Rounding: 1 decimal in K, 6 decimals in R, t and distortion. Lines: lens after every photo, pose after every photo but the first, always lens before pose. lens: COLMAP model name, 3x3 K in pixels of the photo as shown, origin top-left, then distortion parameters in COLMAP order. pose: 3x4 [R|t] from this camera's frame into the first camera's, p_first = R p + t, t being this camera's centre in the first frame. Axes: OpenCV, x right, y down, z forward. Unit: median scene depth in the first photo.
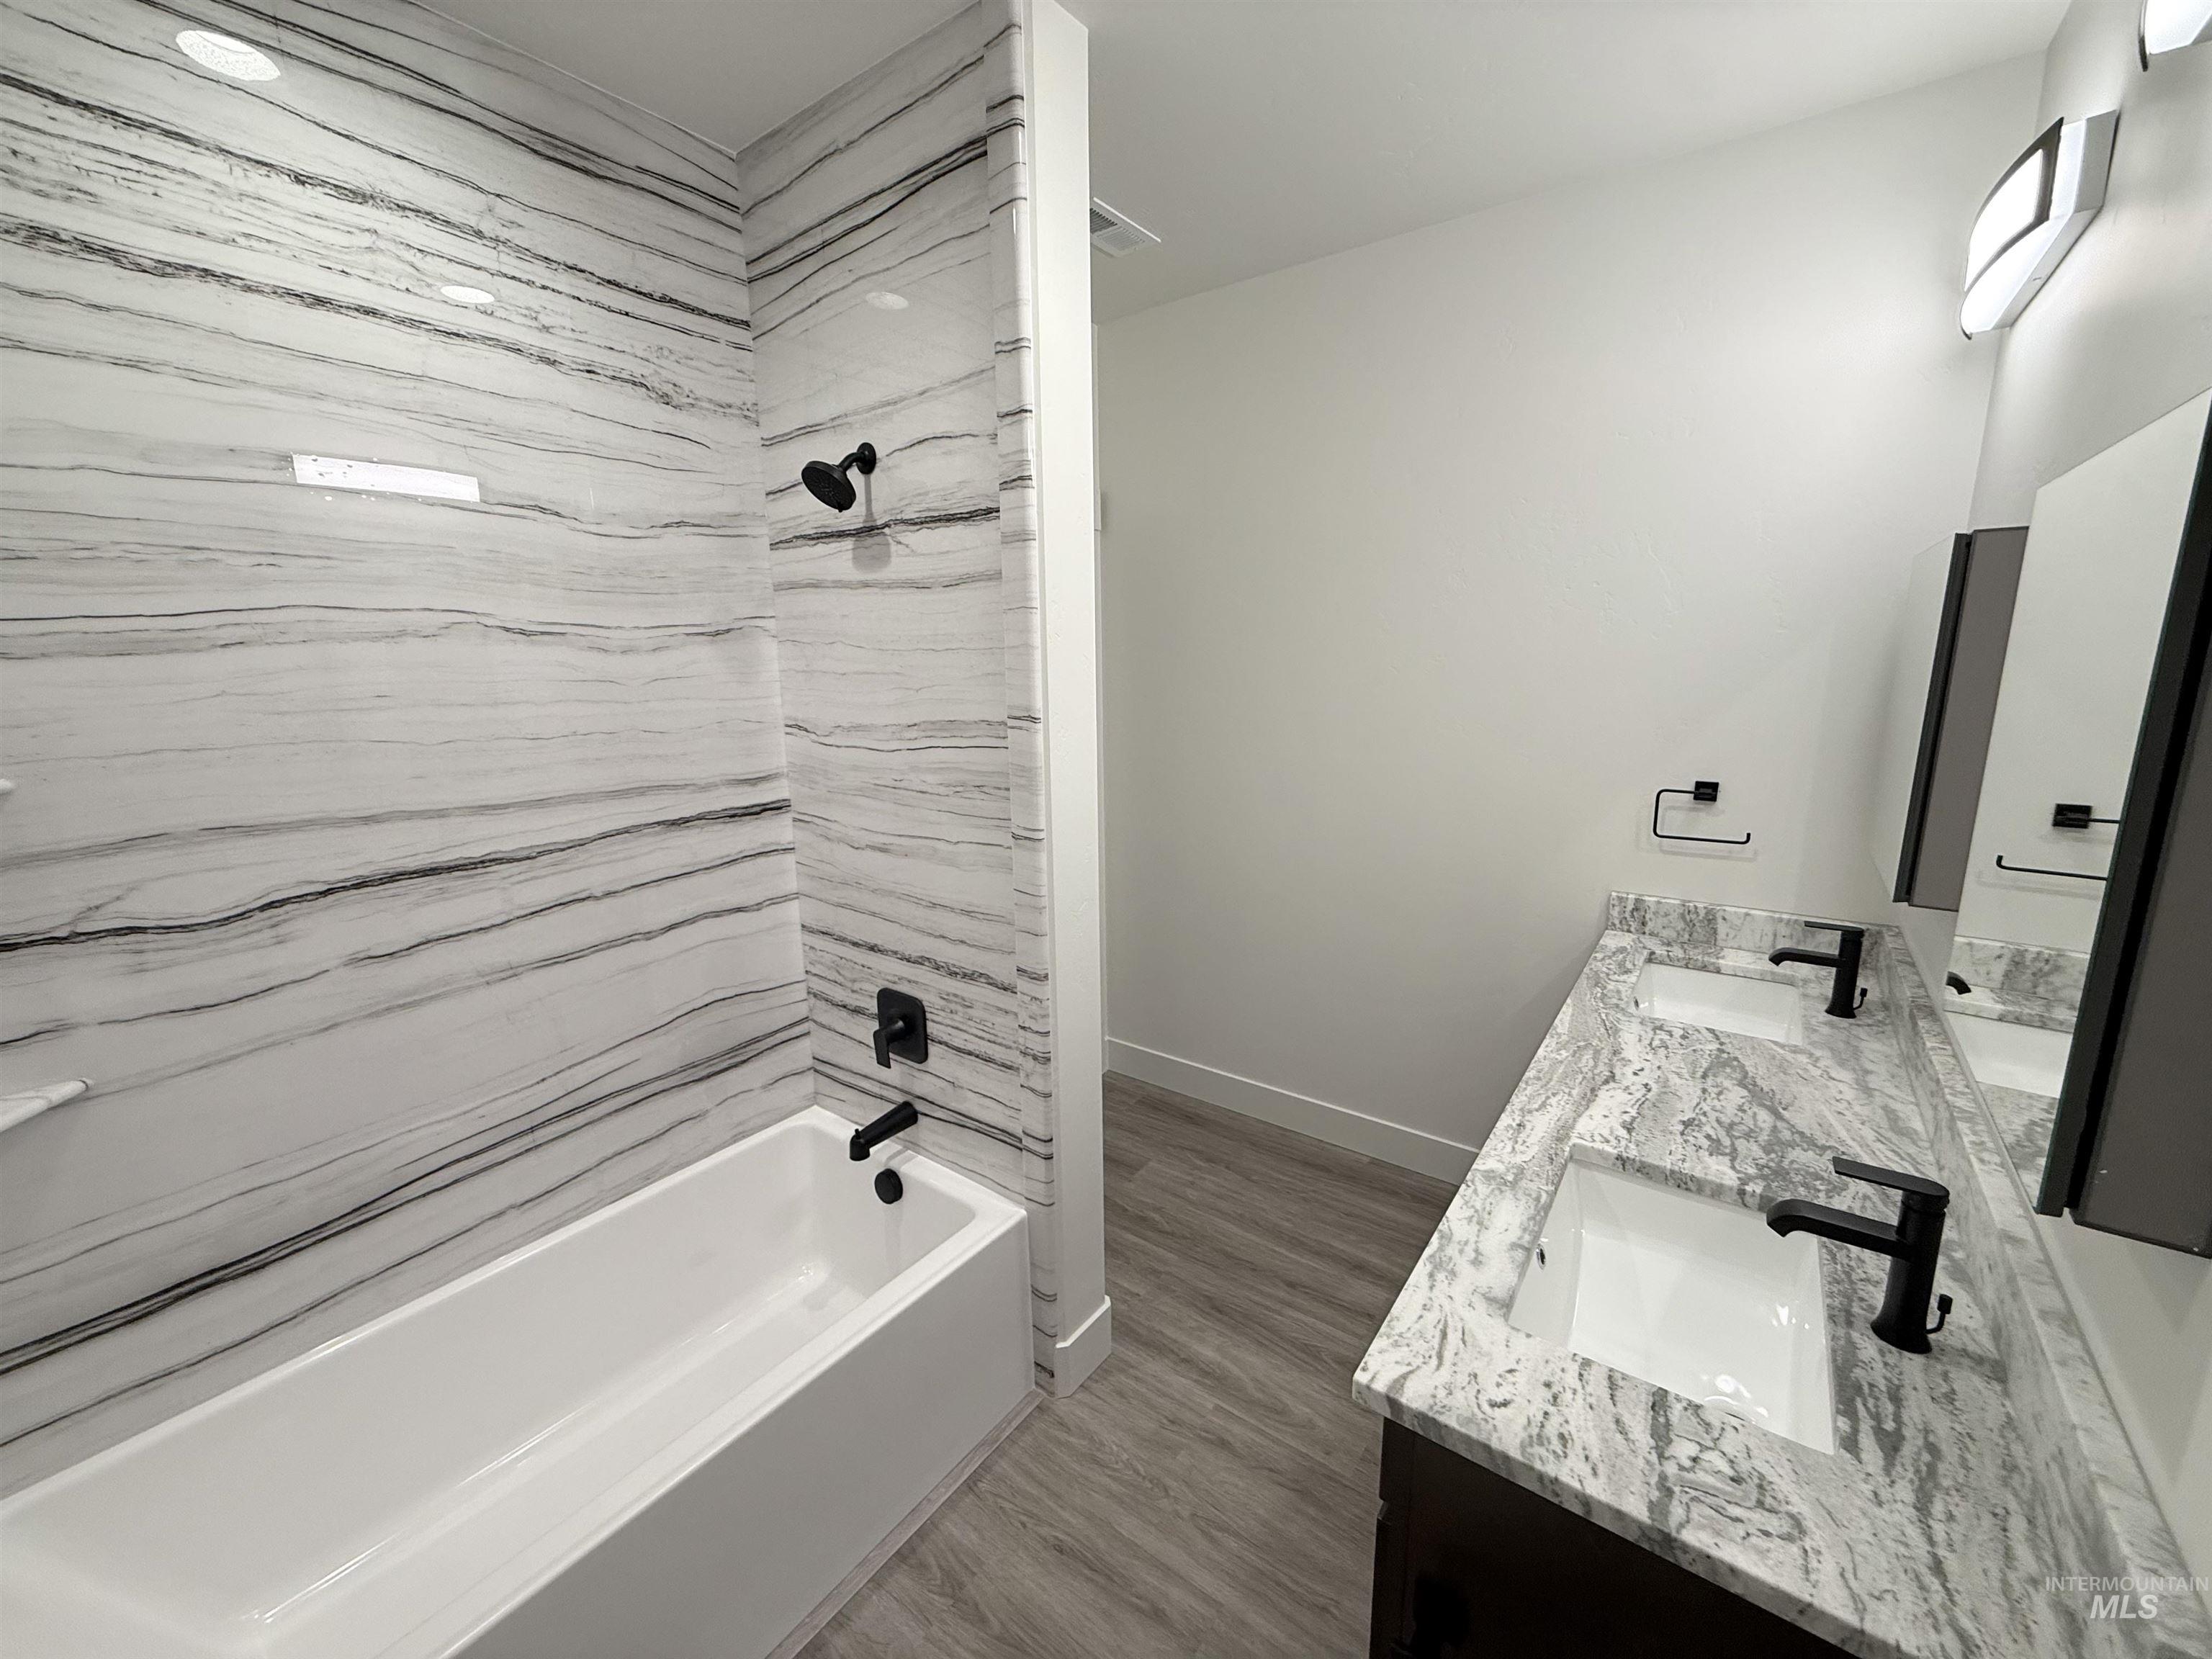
lens RADIAL K [[883.6, 0, 1106.0], [0, 883.6, 829.5], [0, 0, 1]] dist [0.000024, -0.000157]
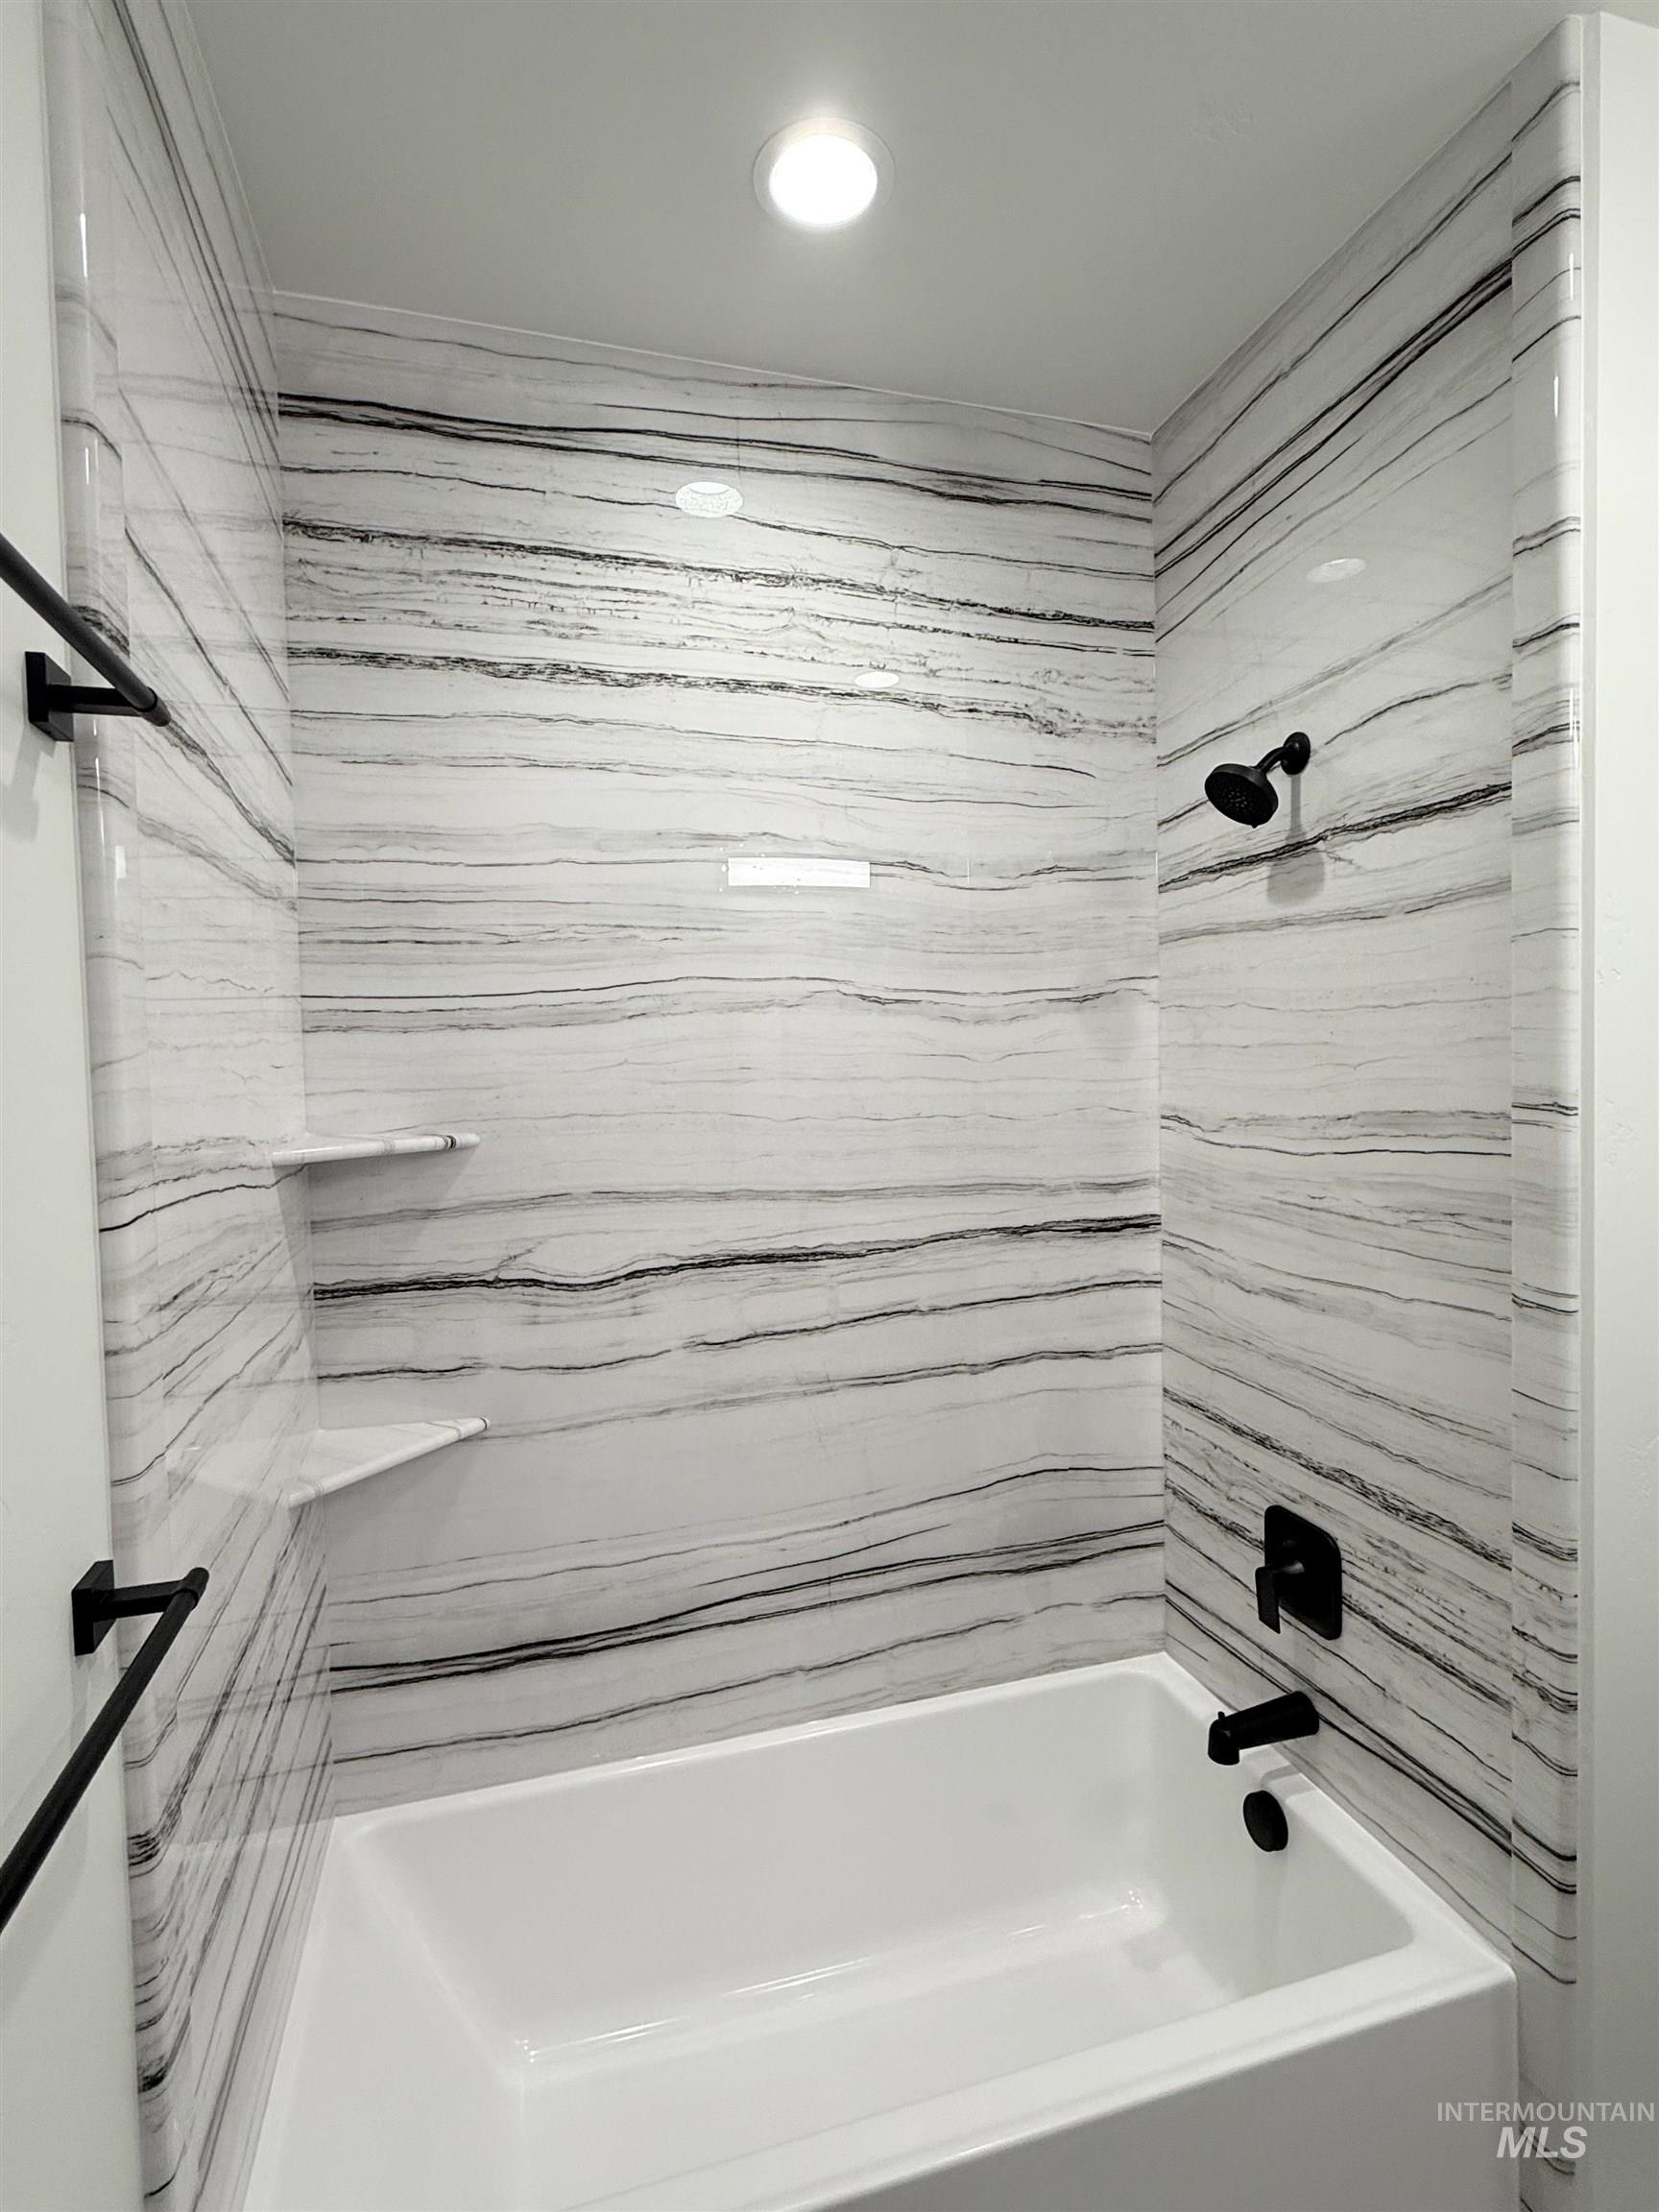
lens RADIAL K [[1078.9, 0, 831.9], [0, 1078.9, 1108.5], [0, 0, 1]] dist [-0.001312, 0.000372]
pose [[0.796380, 0.017573, -0.604541, -0.035645], [-0.107556, 0.987759, -0.112974, 0.012168], [0.595156, 0.154992, 0.788522, 0.126124]]
